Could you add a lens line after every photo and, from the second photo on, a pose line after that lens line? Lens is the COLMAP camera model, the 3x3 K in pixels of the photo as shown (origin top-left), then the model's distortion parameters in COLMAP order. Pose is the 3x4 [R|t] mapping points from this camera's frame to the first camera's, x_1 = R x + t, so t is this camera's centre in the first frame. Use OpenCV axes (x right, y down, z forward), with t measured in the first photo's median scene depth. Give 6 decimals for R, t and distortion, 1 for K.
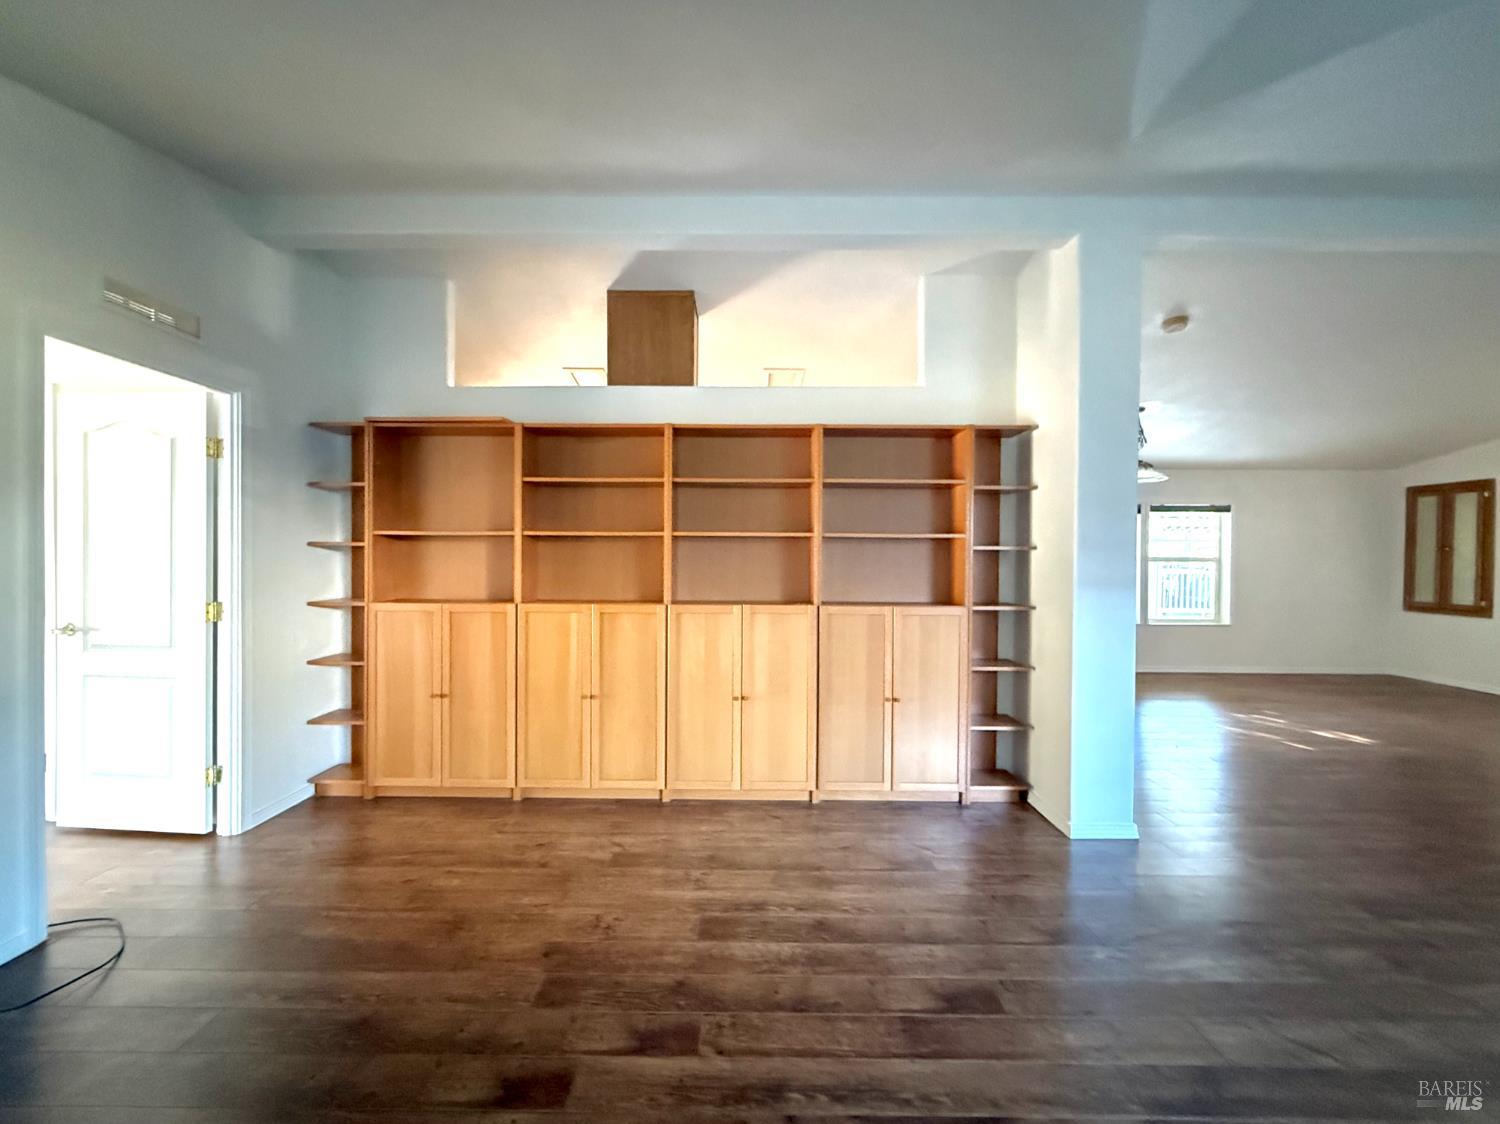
lens RADIAL K [[595.1, 0, 750.0], [0, 595.1, 562.0], [0, 0, 1]] dist [-0.002503, -0.000117]
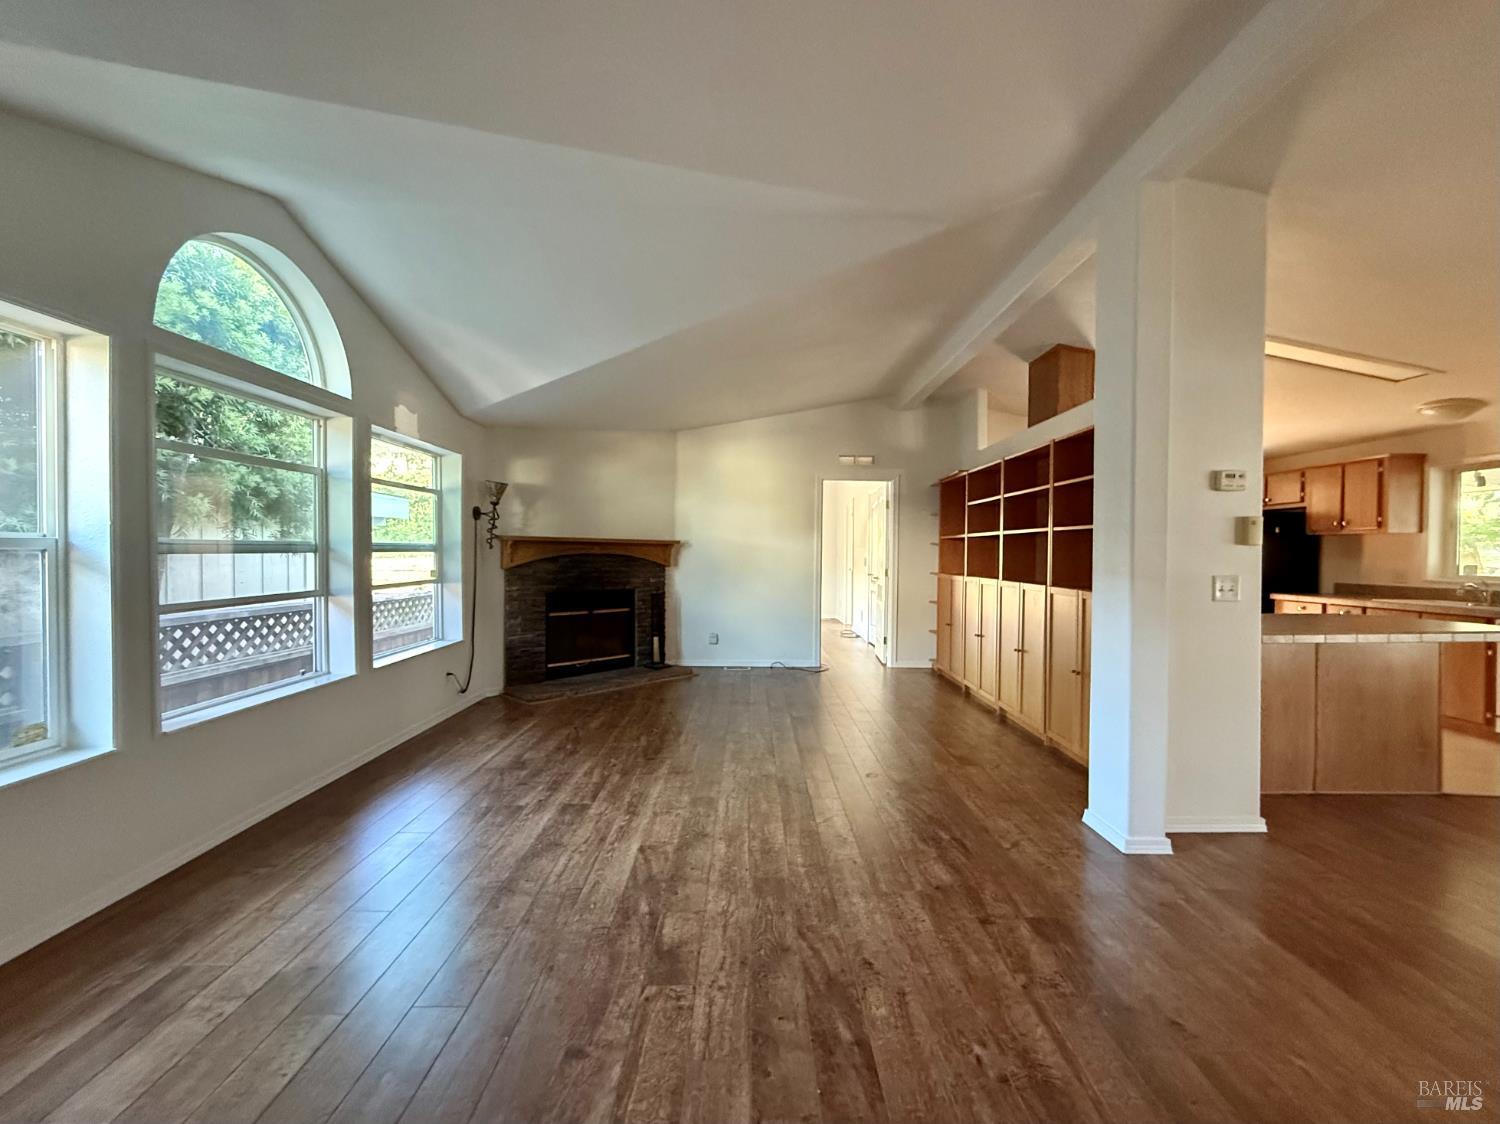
lens RADIAL K [[610.6, 0, 758.2], [0, 610.6, 560.1], [0, 0, 1]] dist [-0.002627, 0.000002]
pose [[0.024397, 0.005830, -0.999685, 1.415769], [-0.016611, 0.999847, 0.005425, 0.025085], [0.999564, 0.016473, 0.024490, 0.380352]]
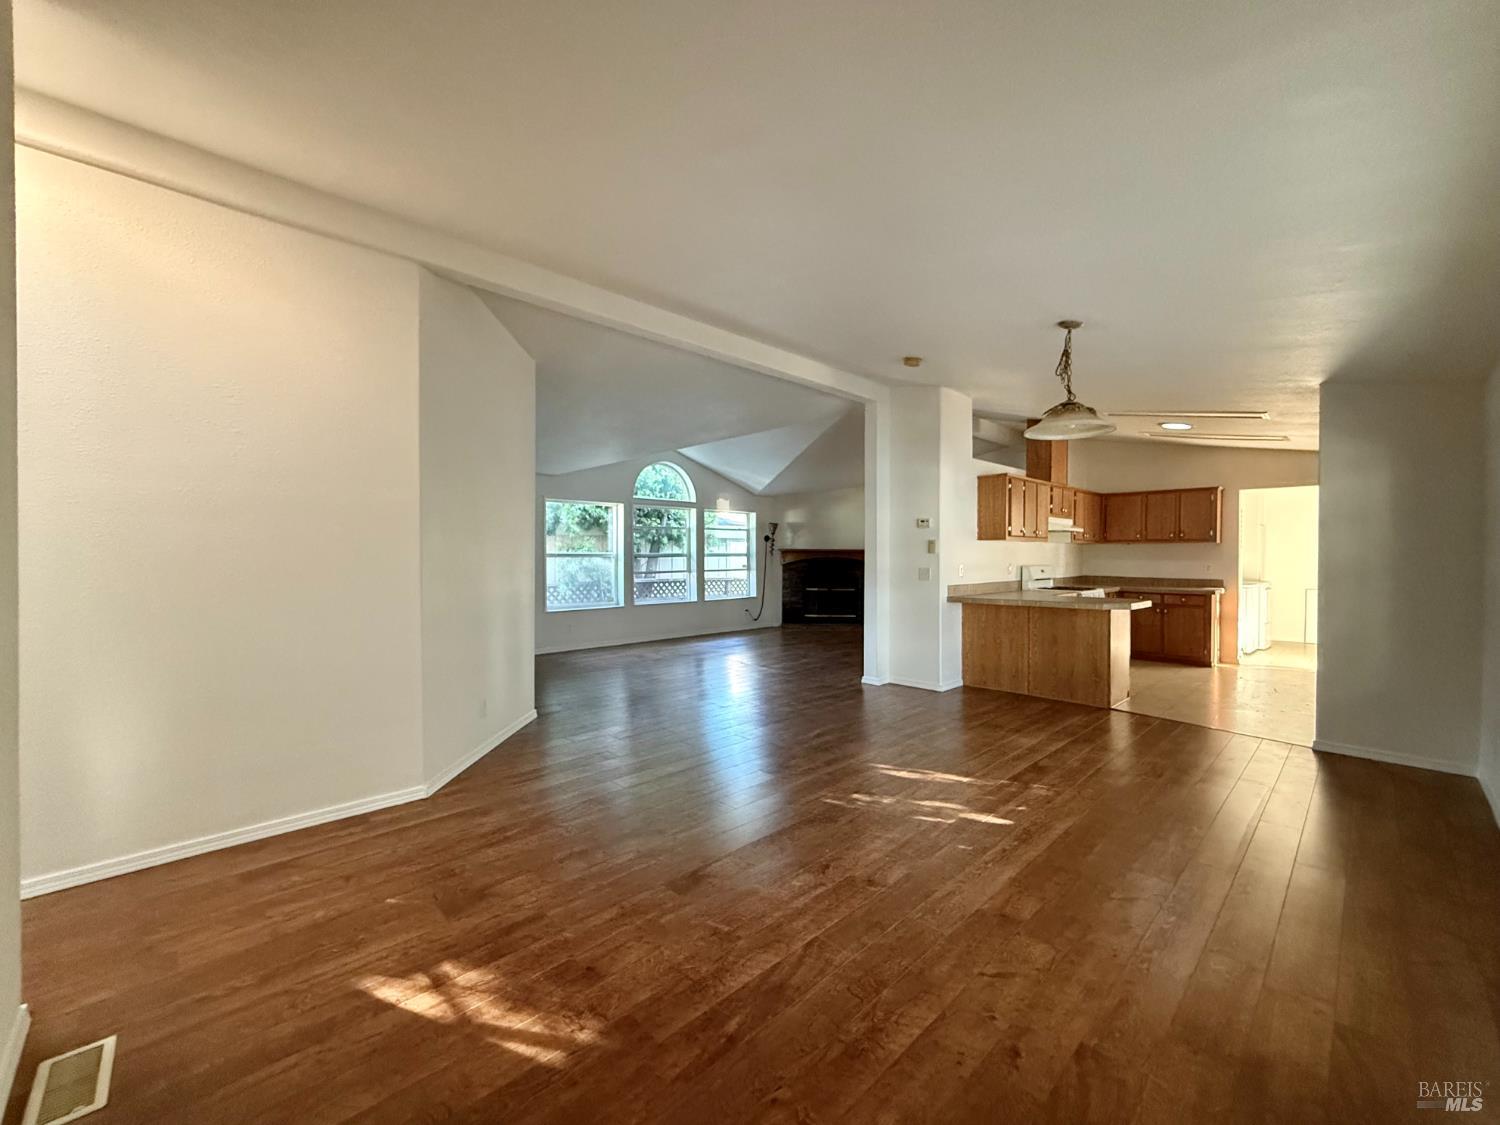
lens RADIAL K [[610.6, 0, 758.2], [0, 610.6, 560.6], [0, 0, 1]] dist [-0.002627, 0.000002]
pose [[-0.704450, -0.001455, -0.709752, 2.263462], [-0.015458, 0.999792, 0.013293, 0.001854], [0.709585, 0.020335, -0.704326, 2.075314]]
